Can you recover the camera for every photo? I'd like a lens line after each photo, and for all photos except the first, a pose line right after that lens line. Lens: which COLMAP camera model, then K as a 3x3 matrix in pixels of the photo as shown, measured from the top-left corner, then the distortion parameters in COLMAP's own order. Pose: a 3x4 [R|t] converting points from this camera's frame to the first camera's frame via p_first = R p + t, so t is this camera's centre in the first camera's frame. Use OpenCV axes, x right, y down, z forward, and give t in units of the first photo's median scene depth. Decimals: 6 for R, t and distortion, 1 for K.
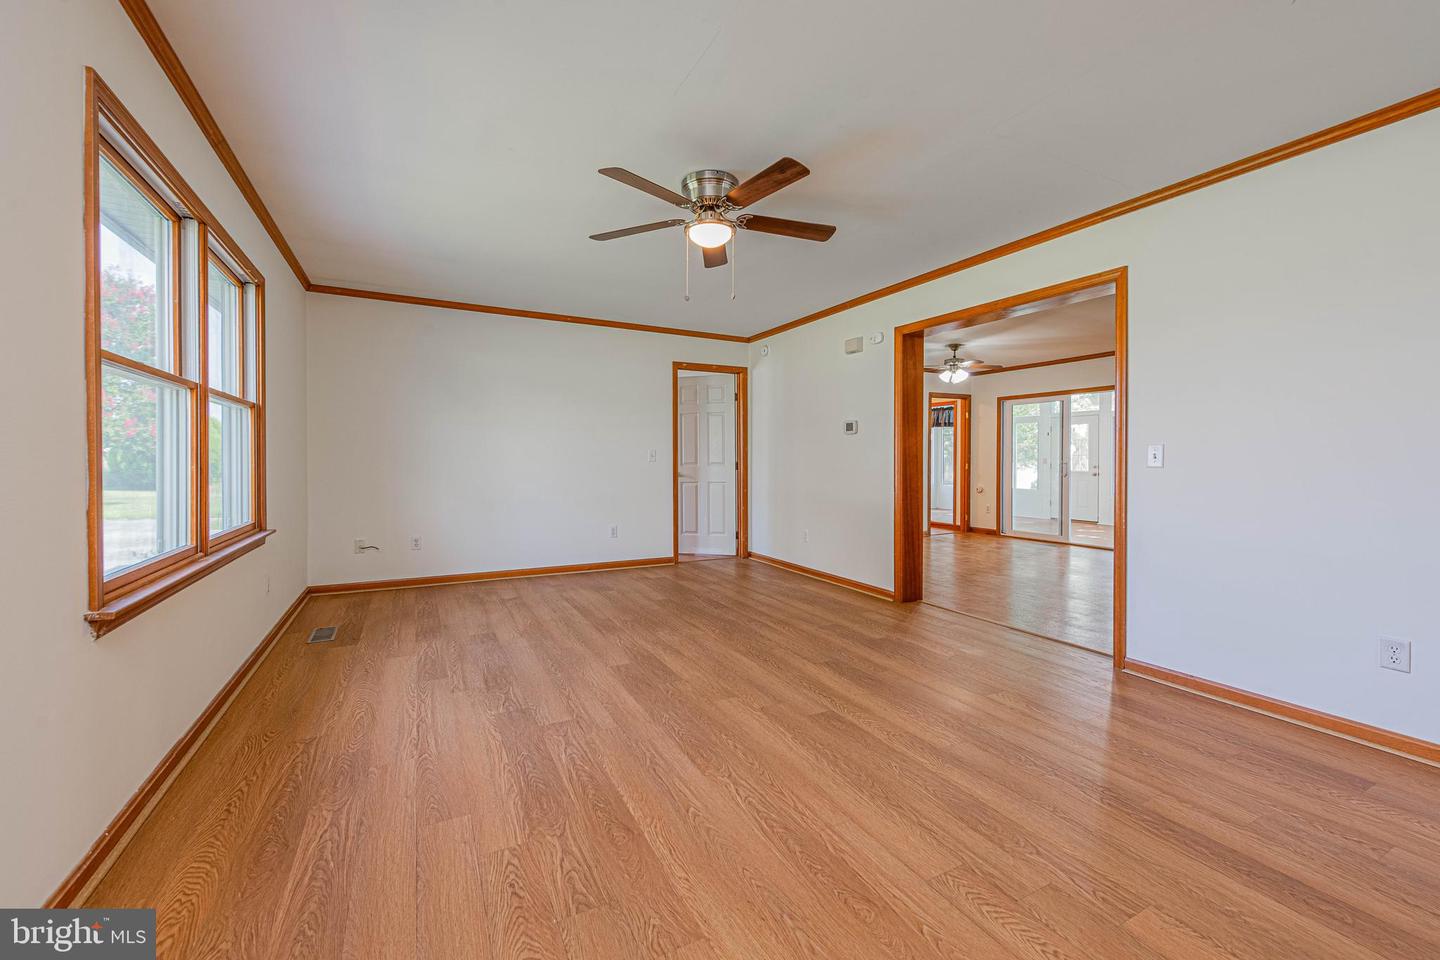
lens RADIAL K [[576.4, 0, 712.7], [0, 576.4, 459.3], [0, 0, 1]] dist [0.007068, -0.000317]
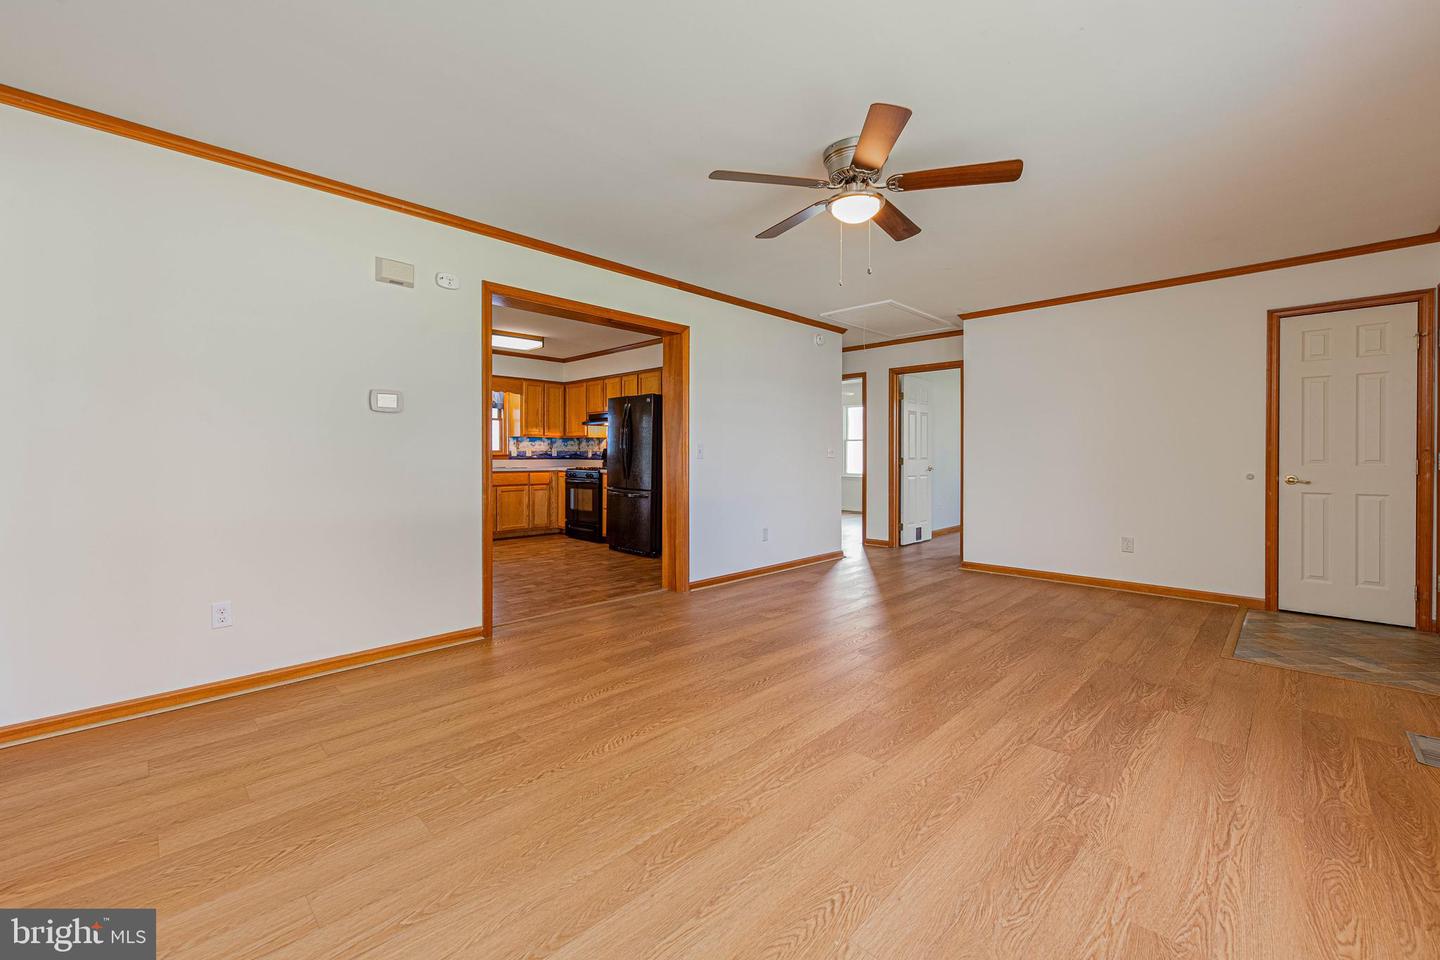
lens RADIAL K [[576.4, 0, 712.7], [0, 576.4, 459.3], [0, 0, 1]] dist [0.007068, -0.000317]
pose [[-0.298790, -0.016854, 0.954170, -0.889974], [-0.002879, 0.999855, 0.016759, -0.012672], [-0.954315, 0.002260, -0.298795, 1.626460]]
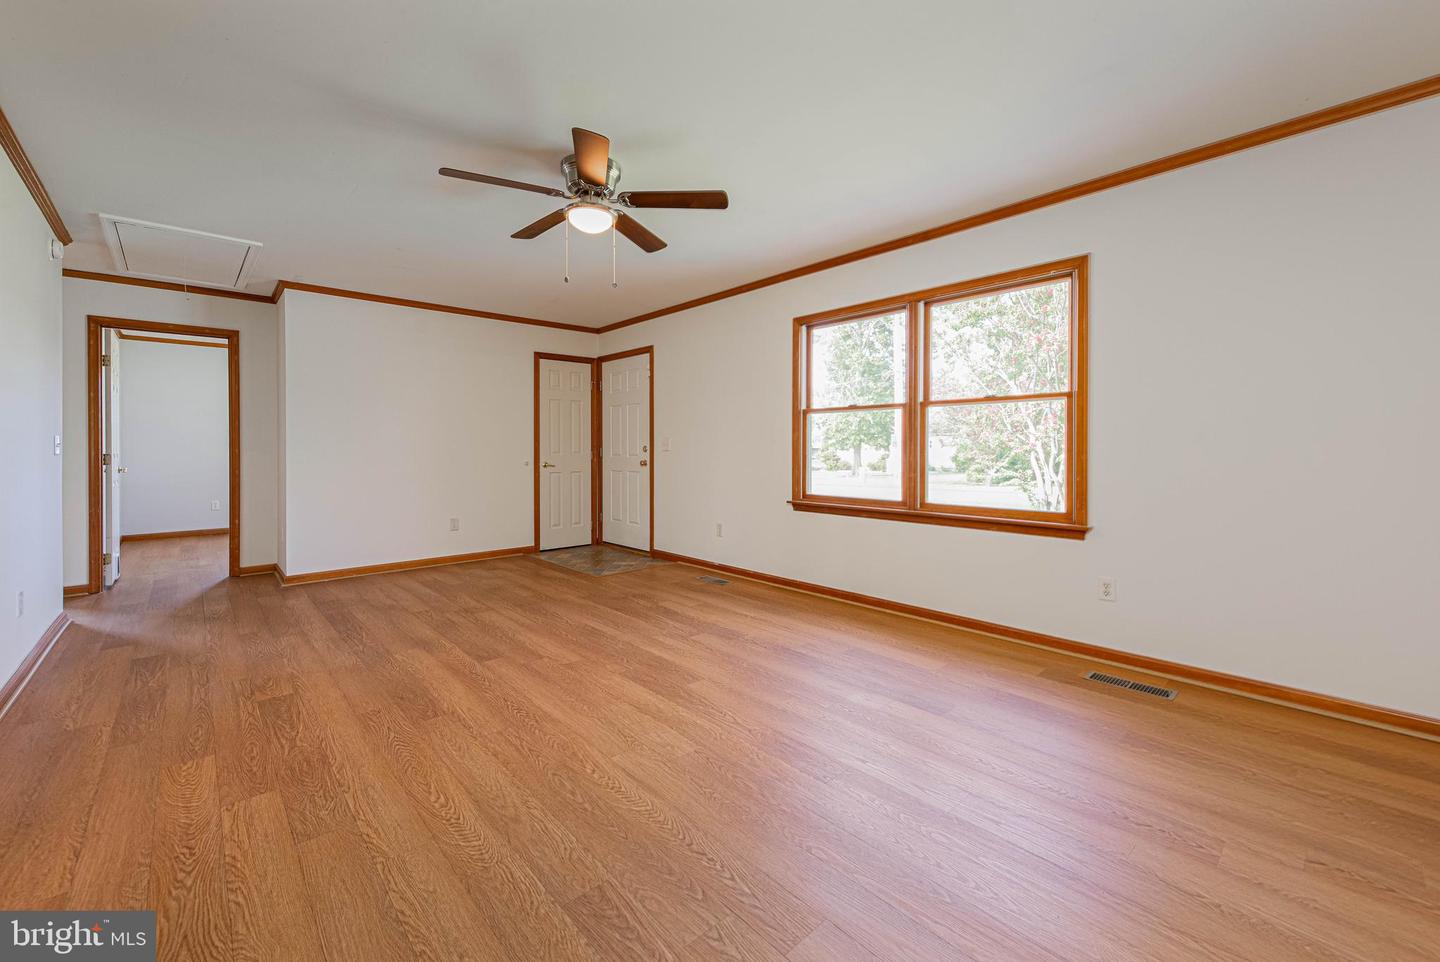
lens RADIAL K [[598.6, 0, 723.2], [0, 598.6, 438.8], [0, 0, 1]] dist [0.000843, -0.000111]
pose [[-0.964703, -0.009302, -0.263177, 0.051649], [-0.003983, 0.999777, -0.020736, 0.005551], [0.263311, -0.018955, -0.964525, 2.232045]]
